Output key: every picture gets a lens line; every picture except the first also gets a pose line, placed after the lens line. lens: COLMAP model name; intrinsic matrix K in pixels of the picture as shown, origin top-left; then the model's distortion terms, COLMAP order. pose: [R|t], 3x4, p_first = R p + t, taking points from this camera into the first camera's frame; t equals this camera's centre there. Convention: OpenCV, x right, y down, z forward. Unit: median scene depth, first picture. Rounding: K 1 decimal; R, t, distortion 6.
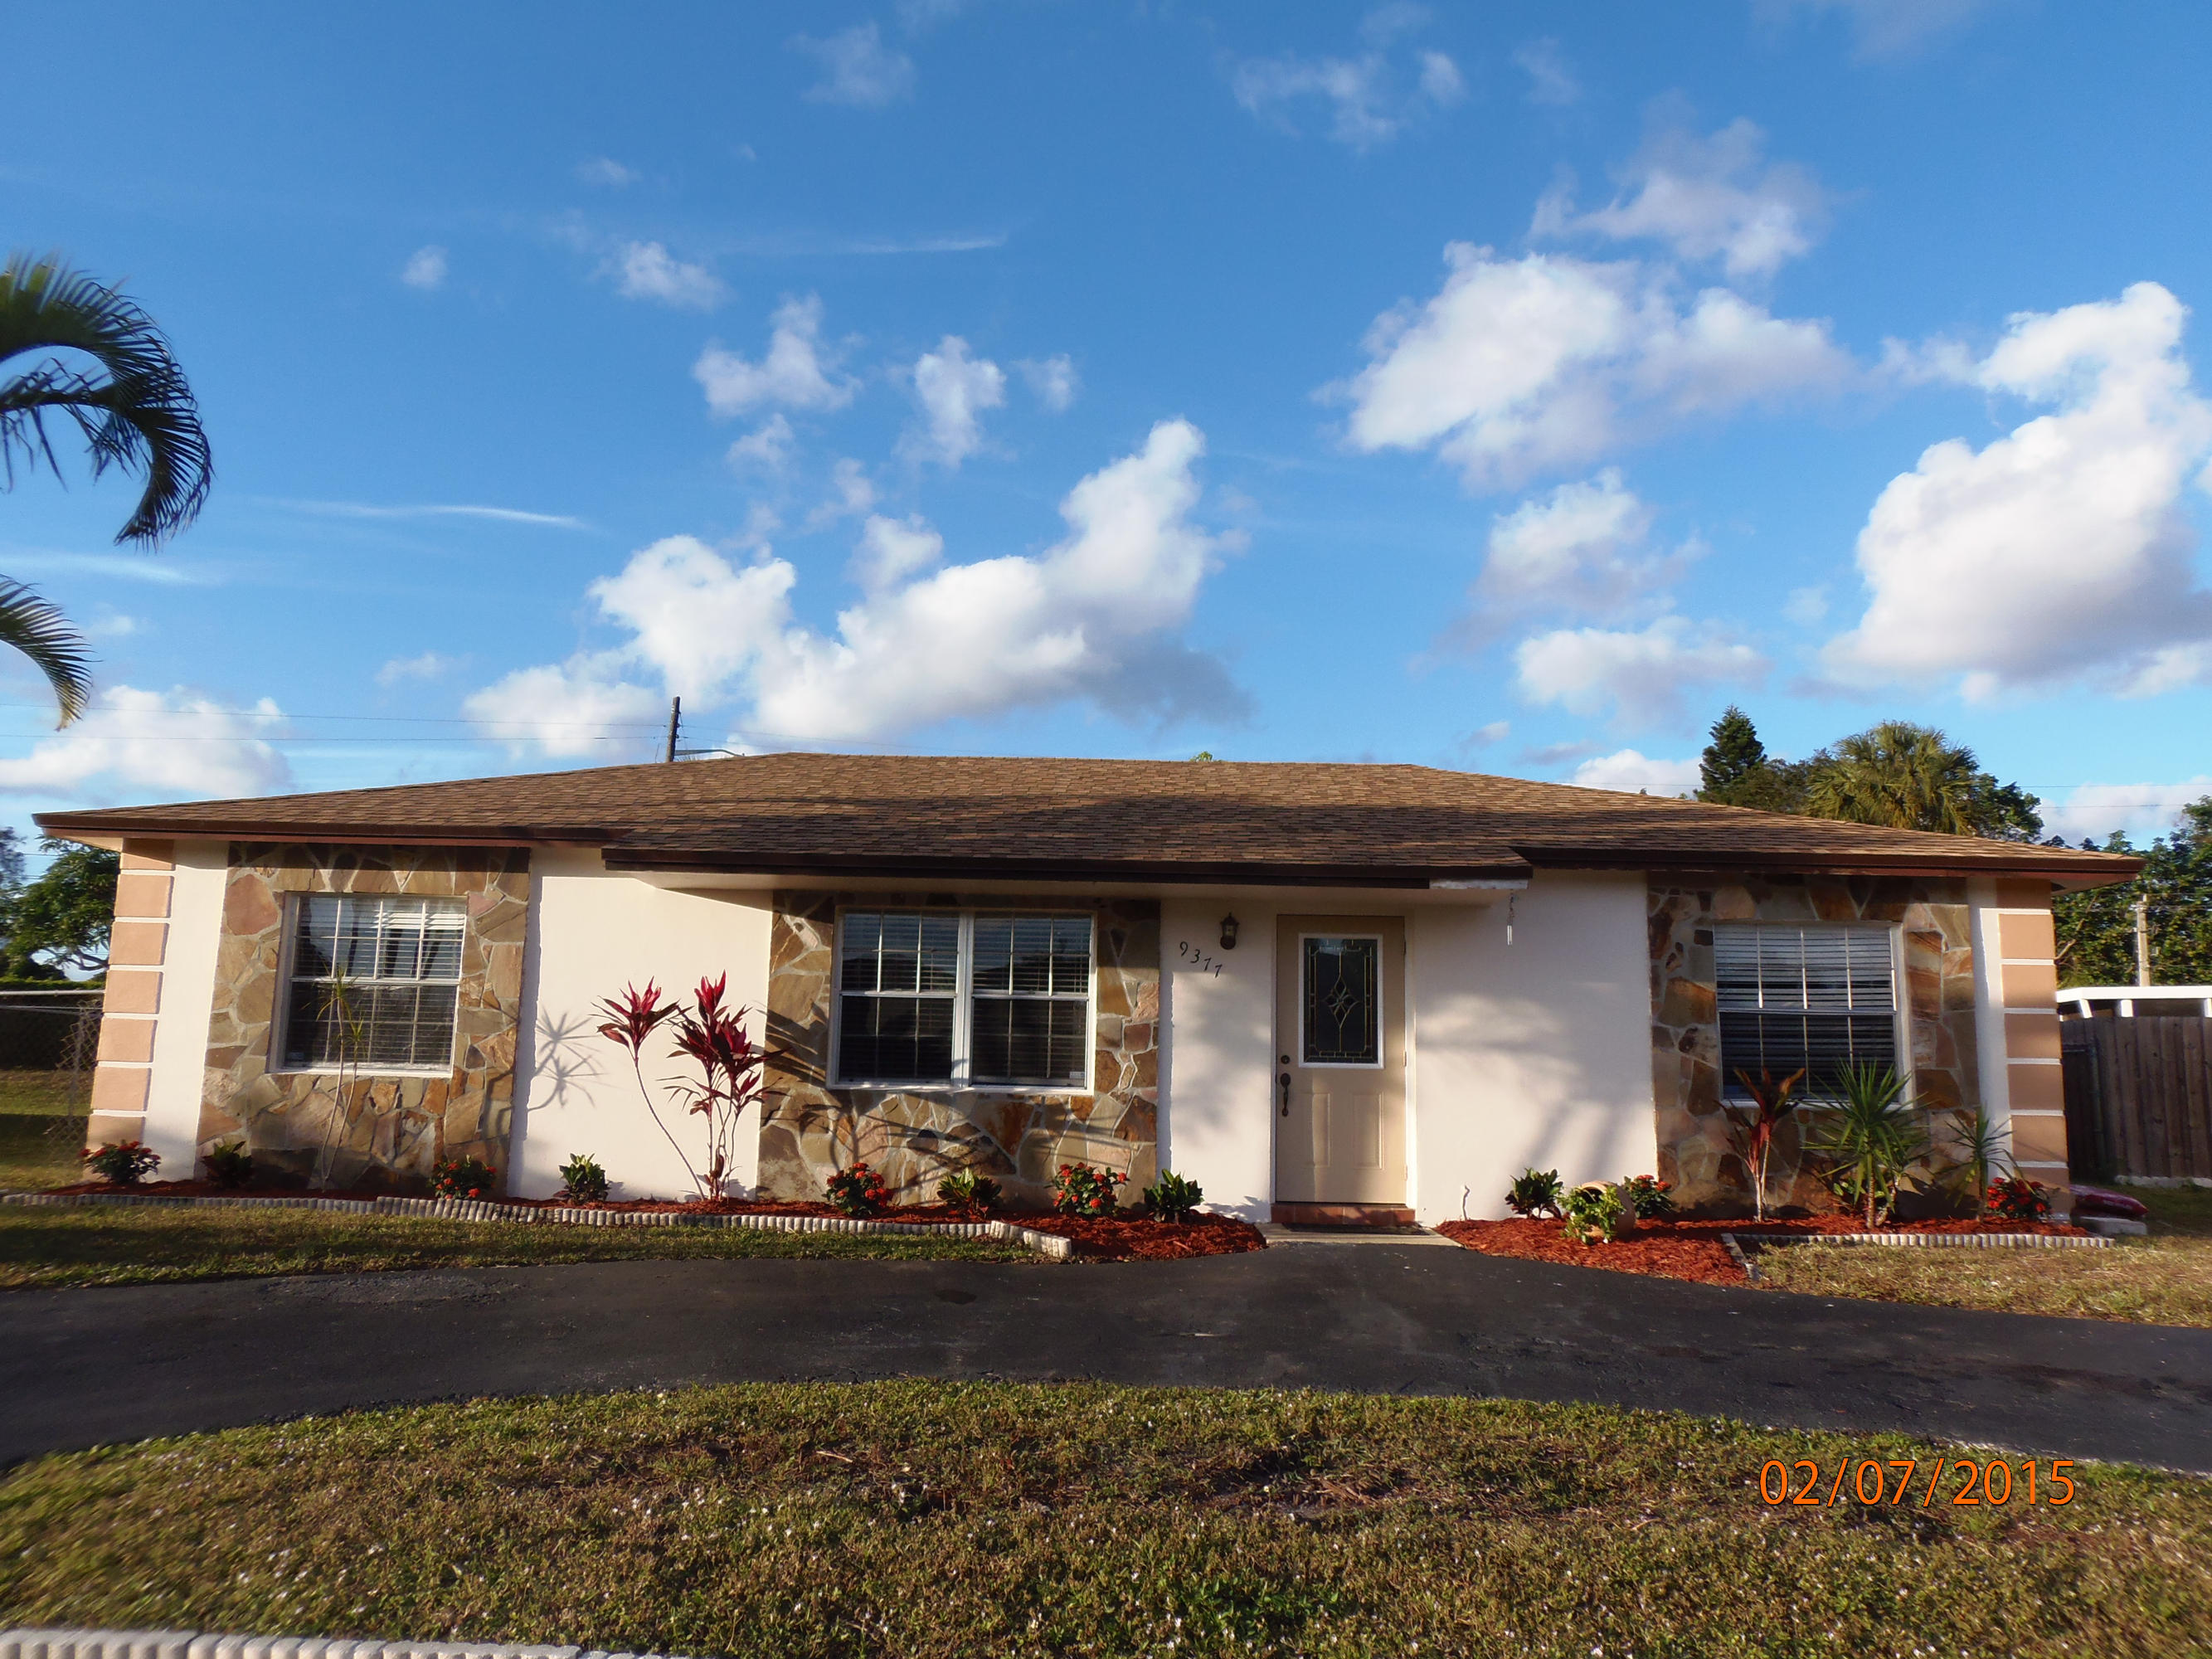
lens RADIAL K [[1610.3, 0, 1117.1], [0, 1610.3, 825.9], [0, 0, 1]] dist [-0.009125, -0.006477]
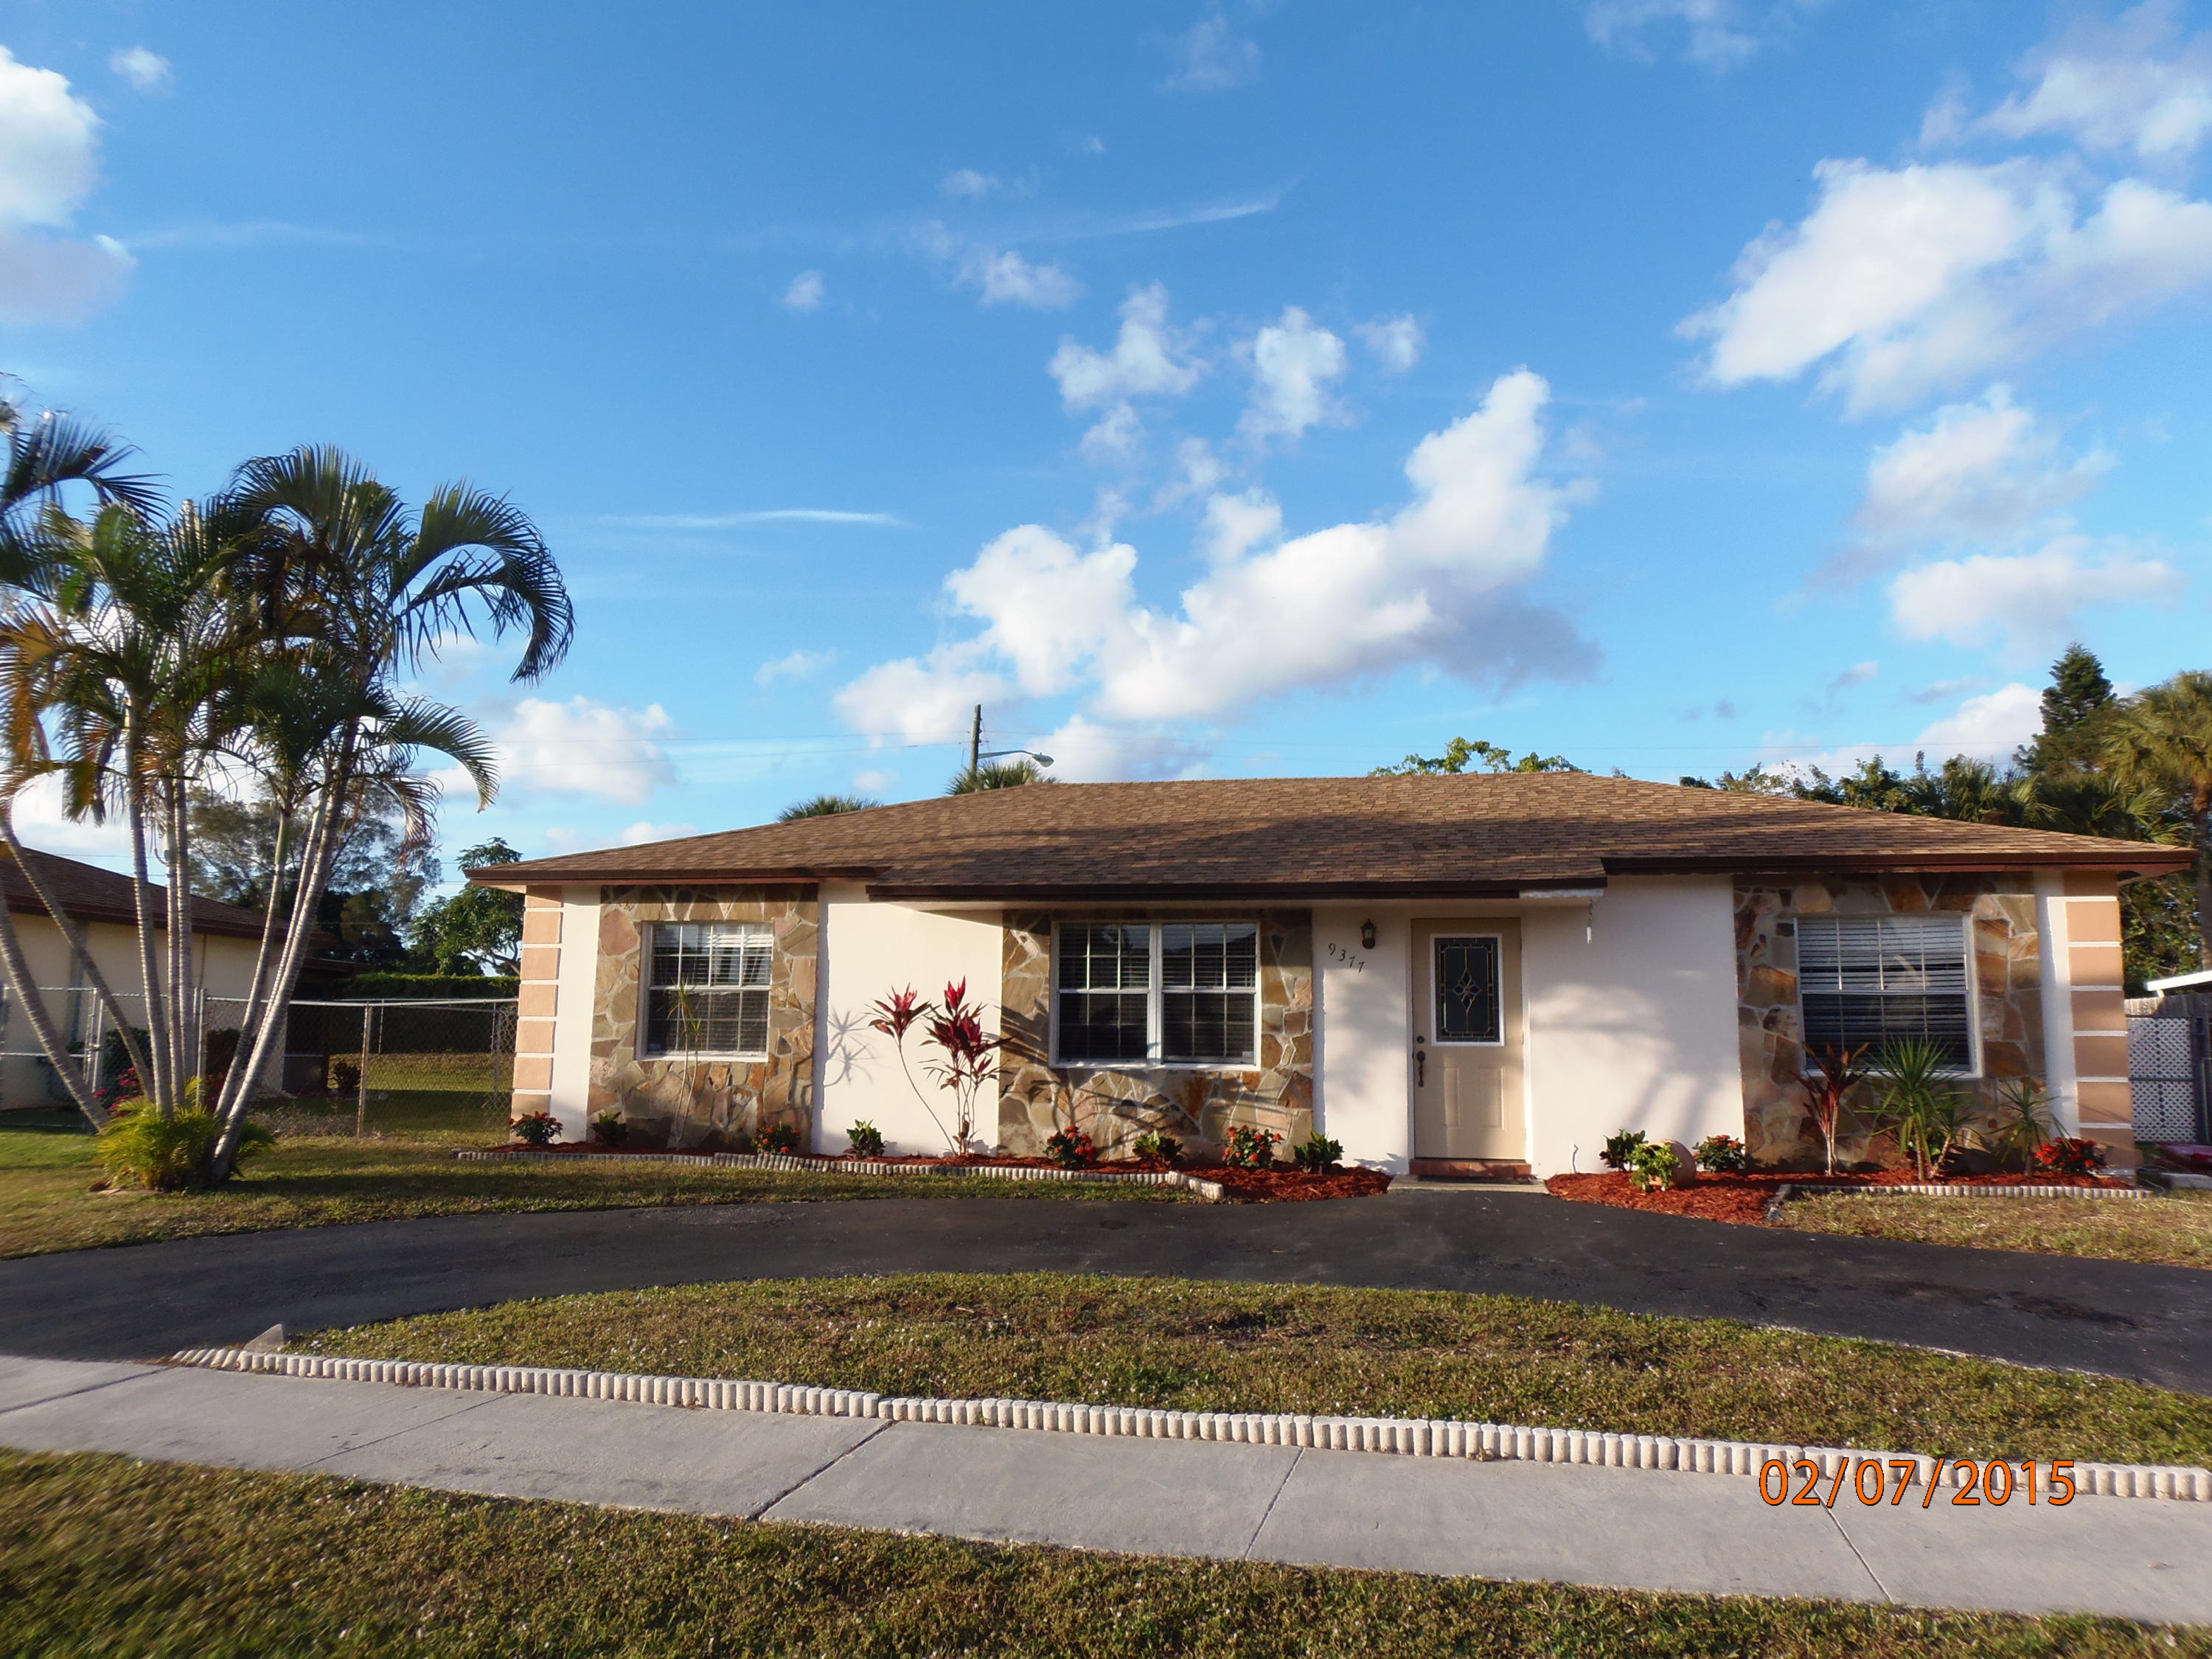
lens RADIAL K [[1579.6, 0, 1131.0], [0, 1579.6, 827.9], [0, 0, 1]] dist [-0.002592, -0.003796]
pose [[0.982161, -0.037222, -0.184319, 0.116332], [0.040581, 0.999071, 0.014486, -0.038611], [0.183609, -0.021707, 0.982760, -0.194592]]
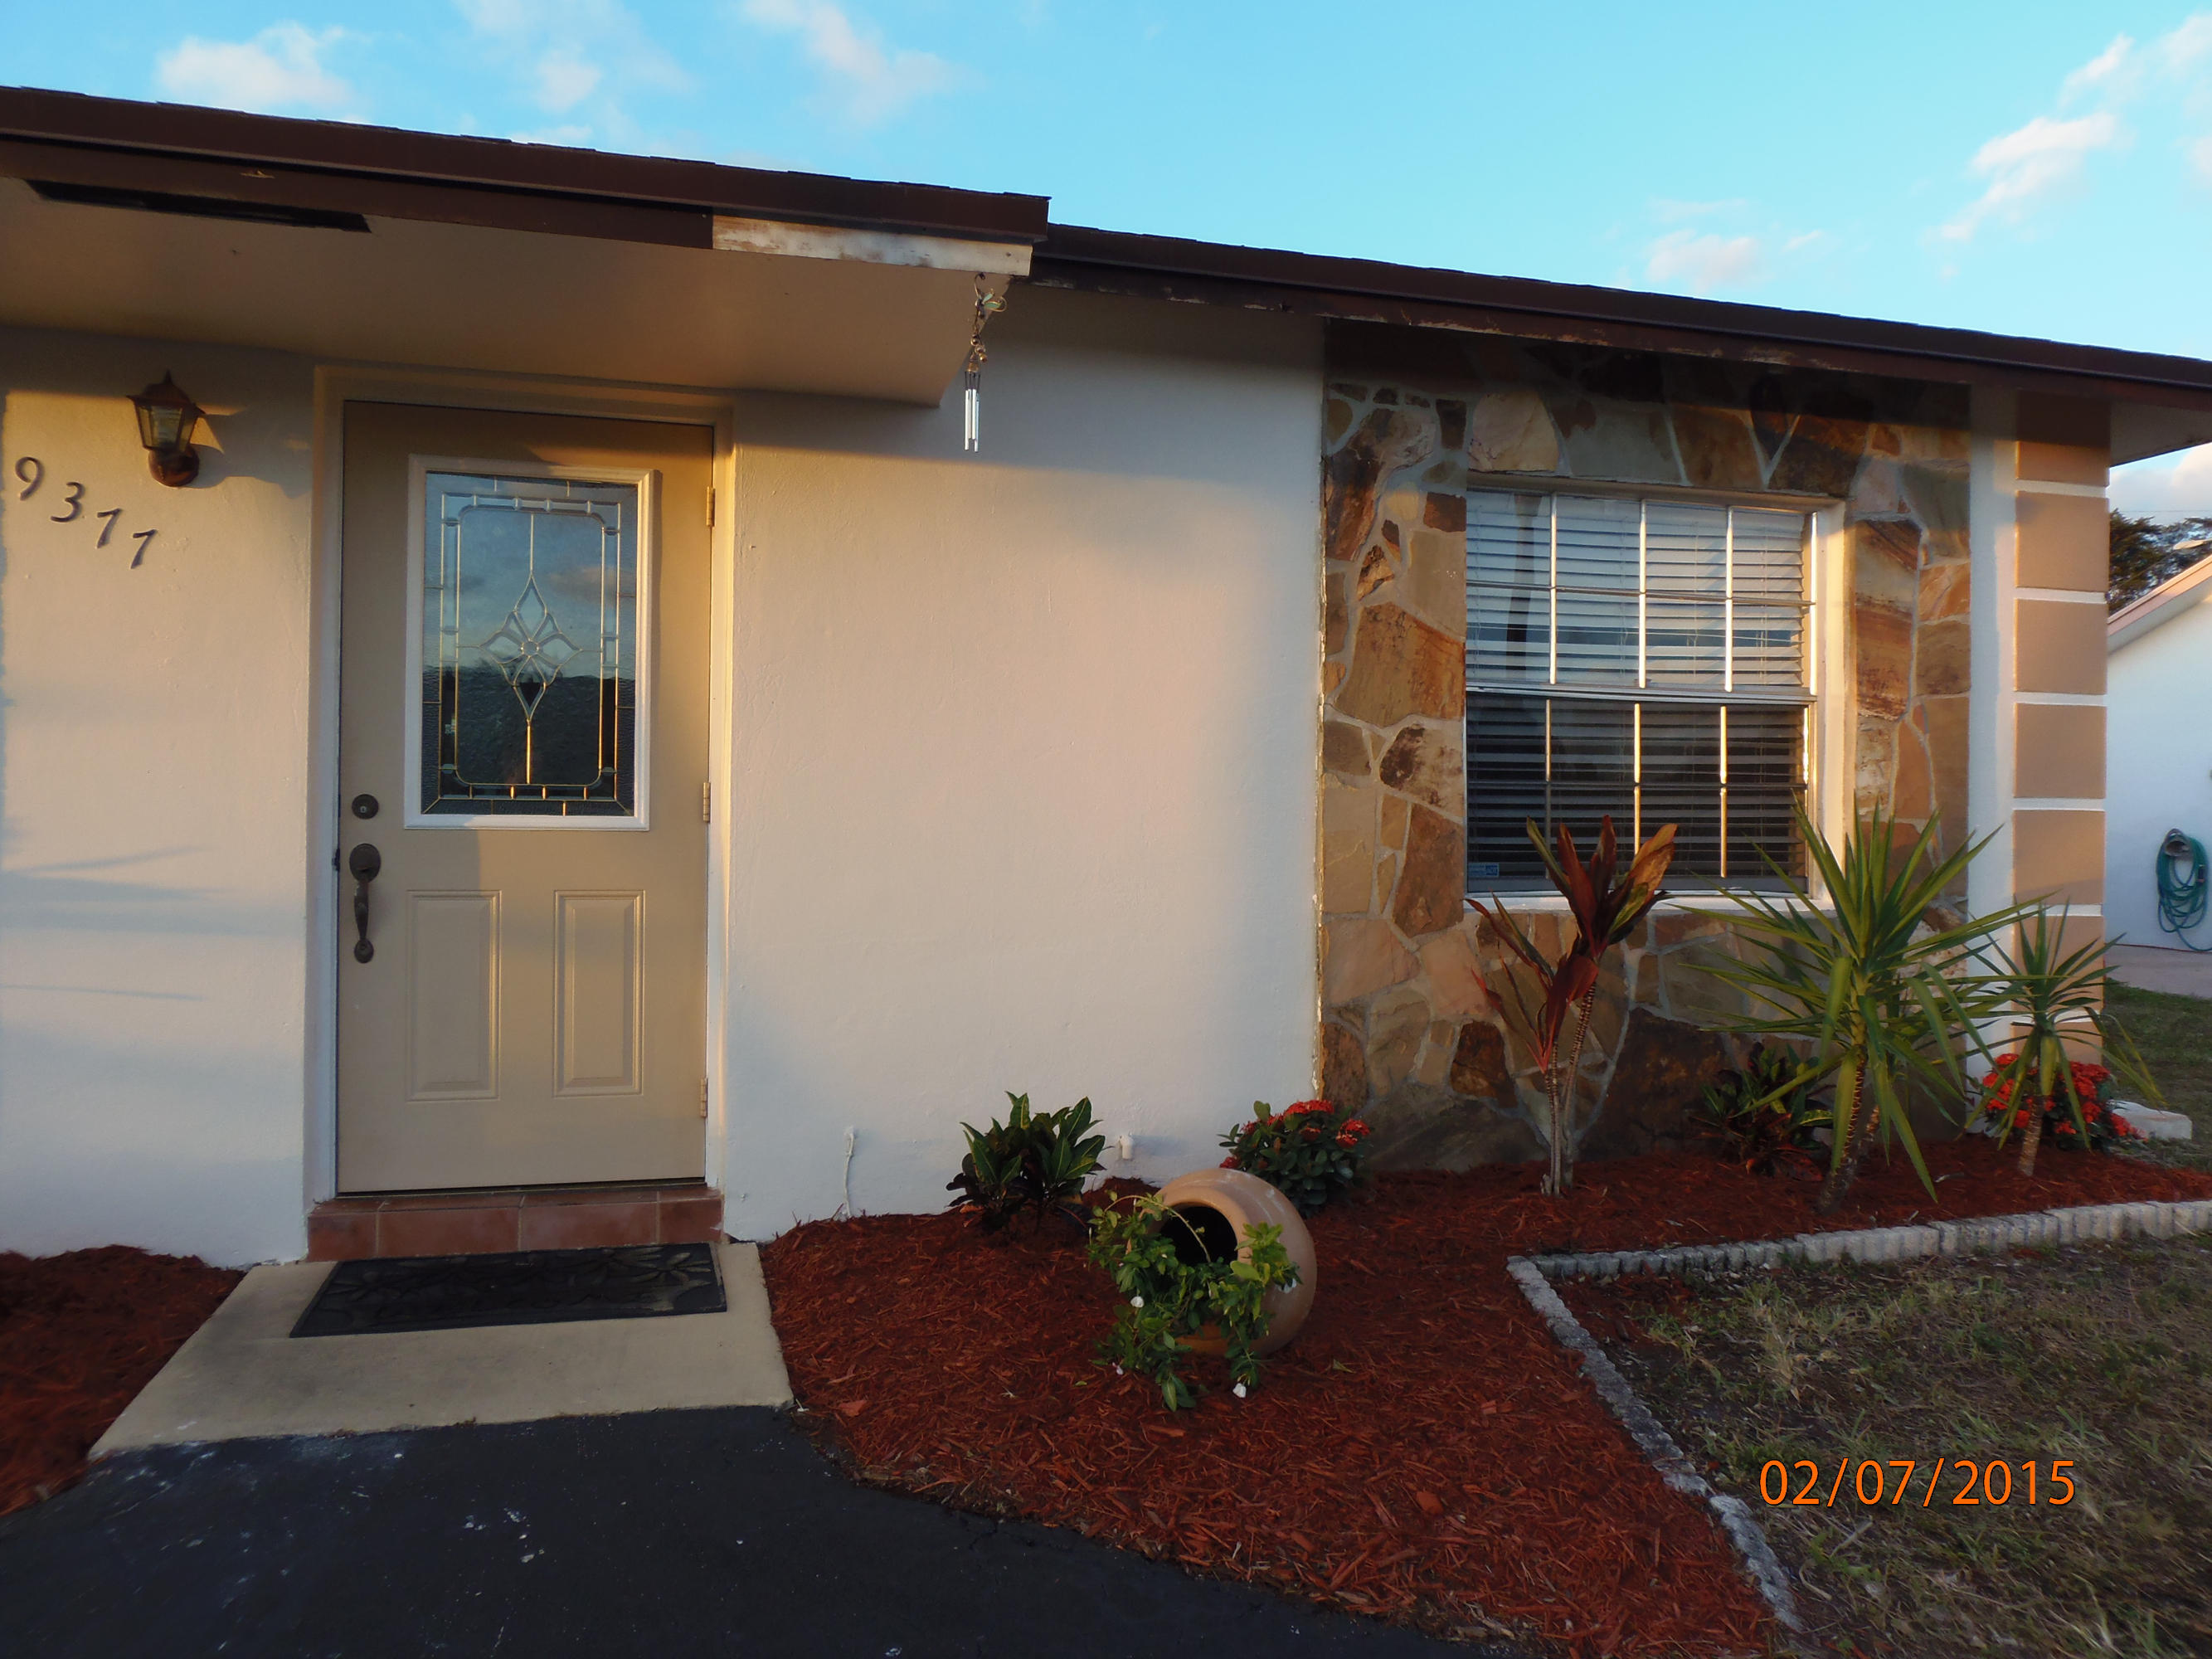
lens RADIAL K [[1610.3, 0, 1117.1], [0, 1610.3, 825.9], [0, 0, 1]] dist [-0.009125, -0.006477]
pose [[0.958813, -0.008309, 0.283916, 0.164790], [-0.036409, 0.987731, 0.151863, 0.089633], [-0.281694, -0.155945, 0.946747, 0.617997]]
